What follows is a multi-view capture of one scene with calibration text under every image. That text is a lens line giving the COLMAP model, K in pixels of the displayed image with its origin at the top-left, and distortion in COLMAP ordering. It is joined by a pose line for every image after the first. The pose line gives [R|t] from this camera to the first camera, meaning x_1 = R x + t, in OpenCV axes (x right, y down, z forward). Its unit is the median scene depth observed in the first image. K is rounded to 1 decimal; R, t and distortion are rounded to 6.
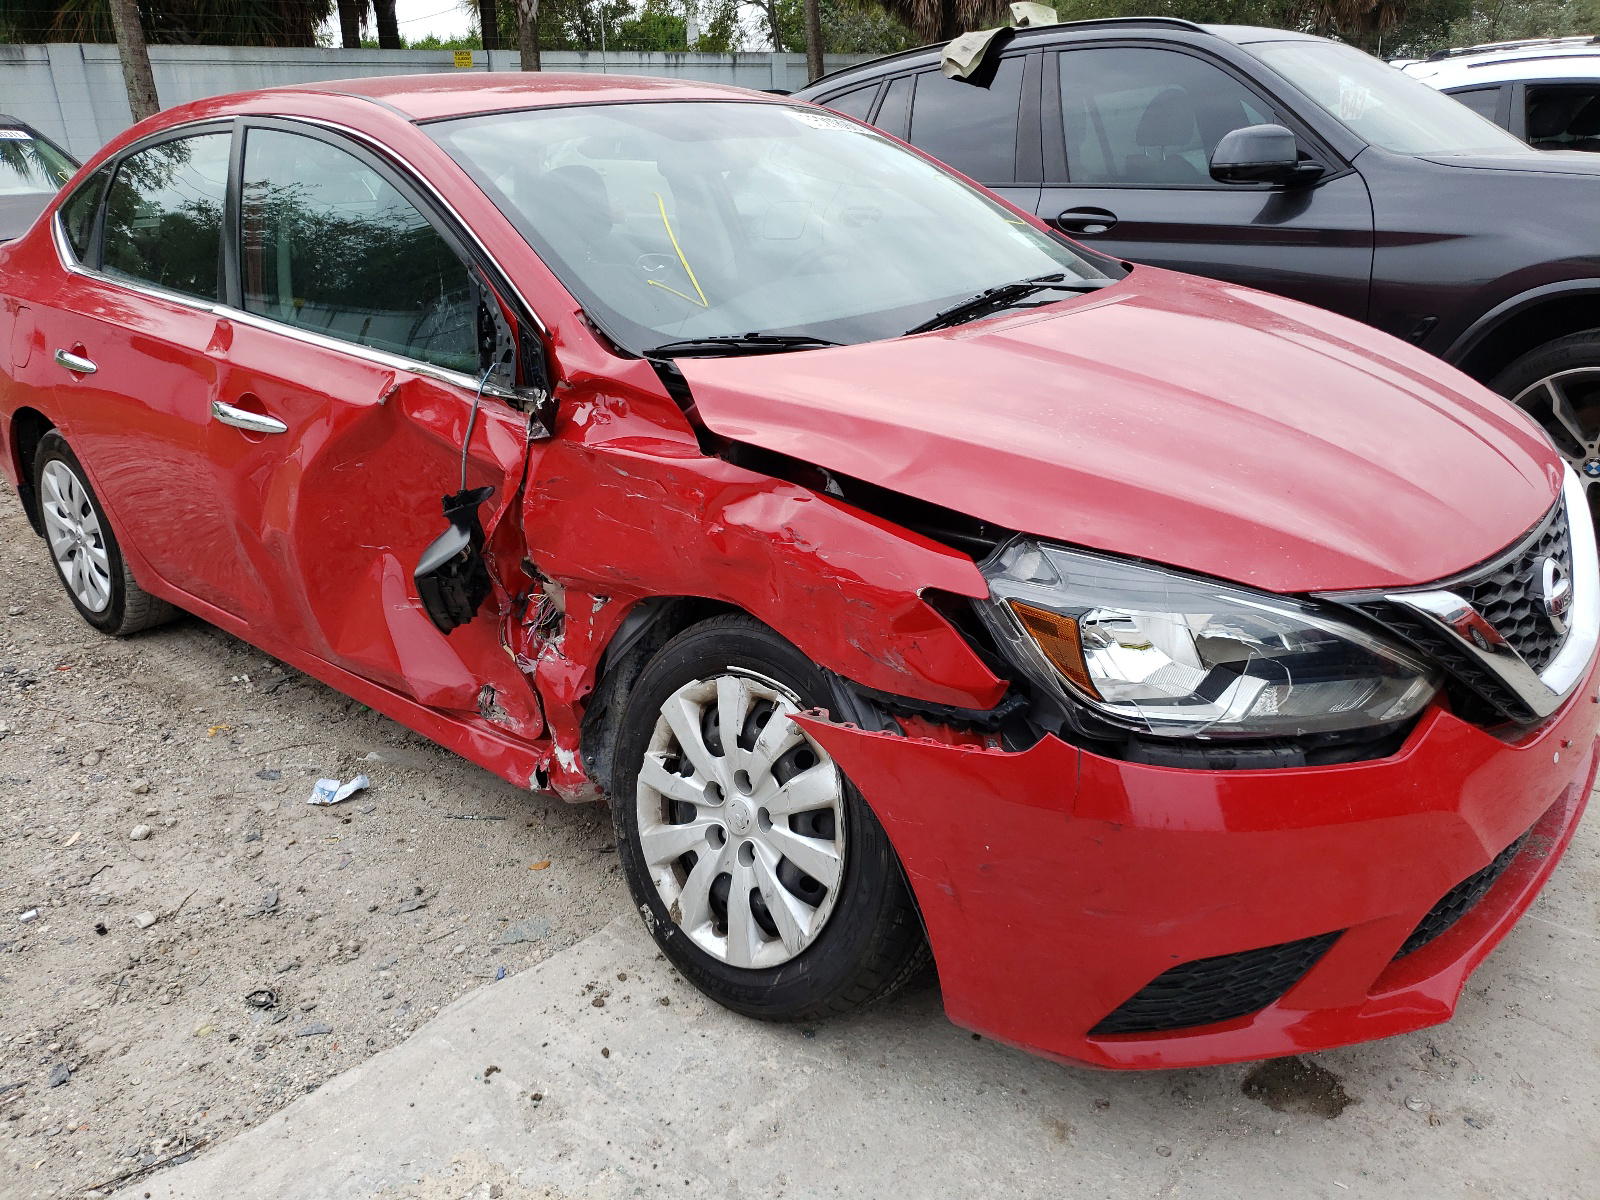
lens RADIAL K [[1241.3, 0, 800.0], [0, 1241.3, 600.0], [0, 0, 1]] dist [0.018726, 0.001402]
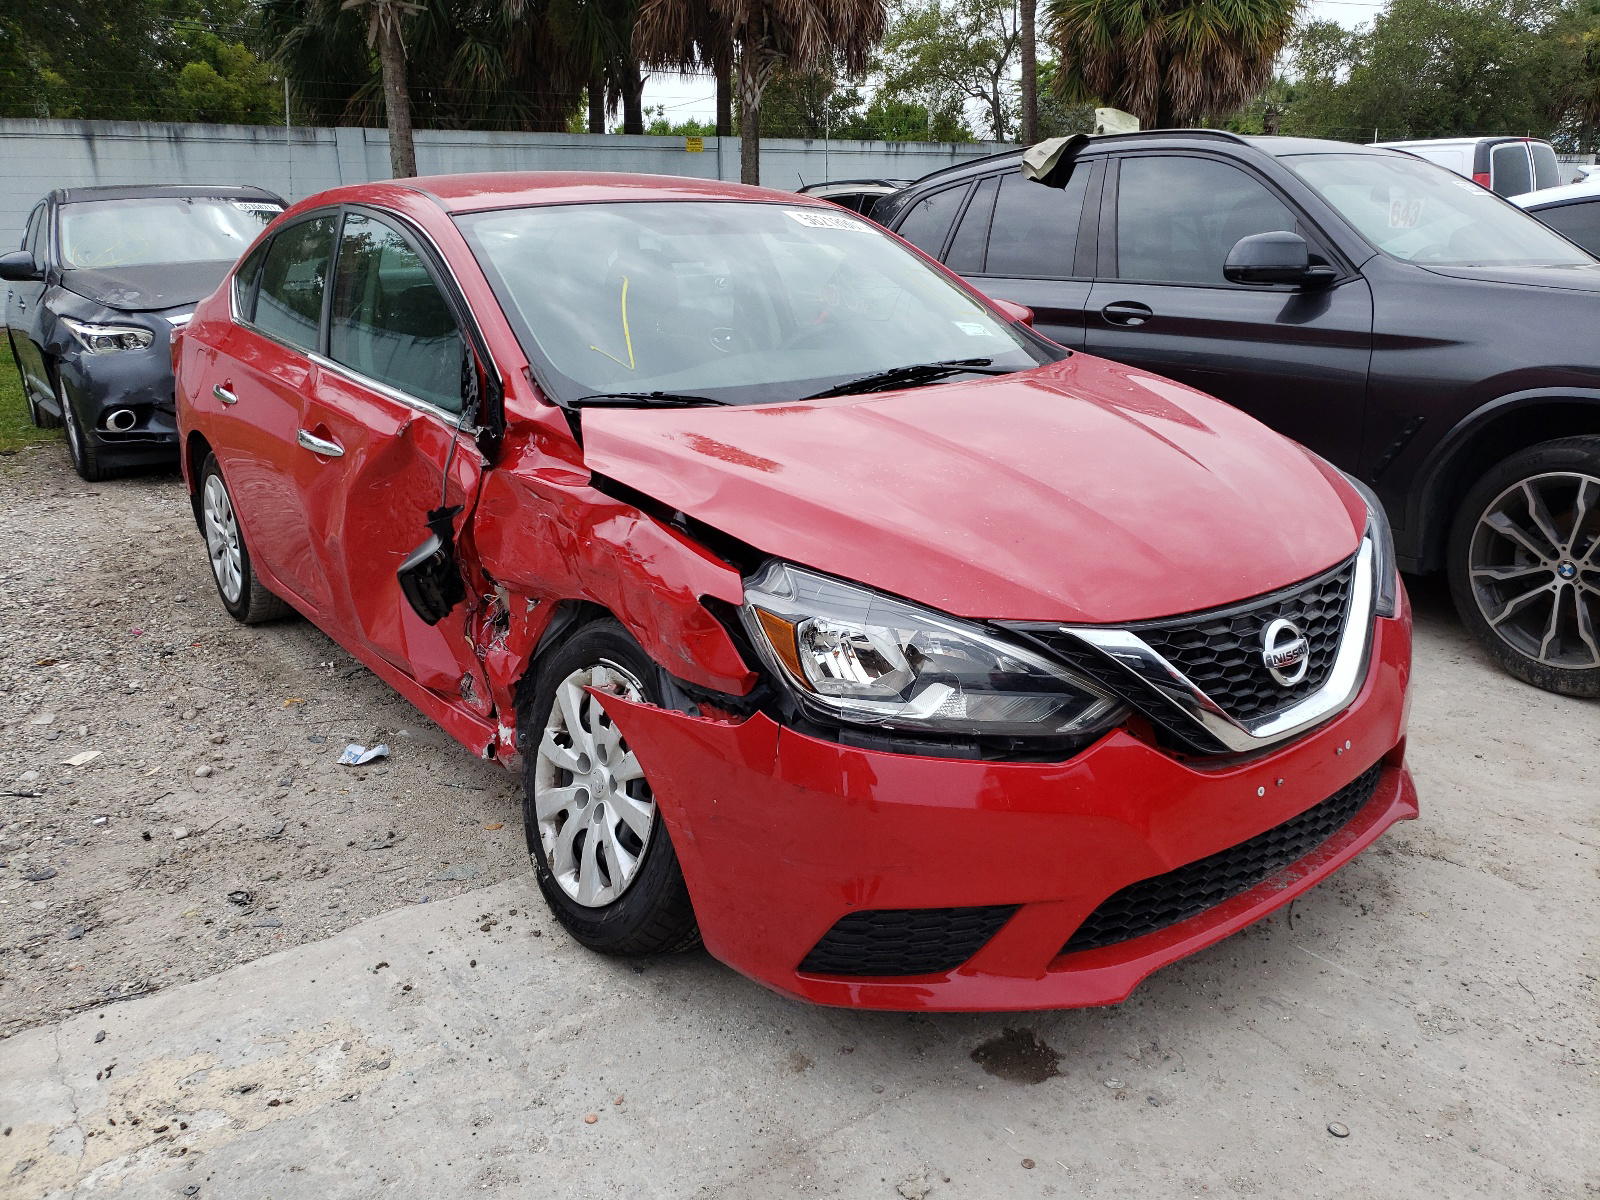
lens RADIAL K [[1226.2, 0, 800.0], [0, 1226.2, 600.0], [0, 0, 1]] dist [0.017005, 0.011516]
pose [[0.984400, 0.075923, -0.158720, 0.283041], [-0.084707, 0.995185, -0.049317, 0.034366], [0.154211, 0.061993, 0.986091, -0.145524]]
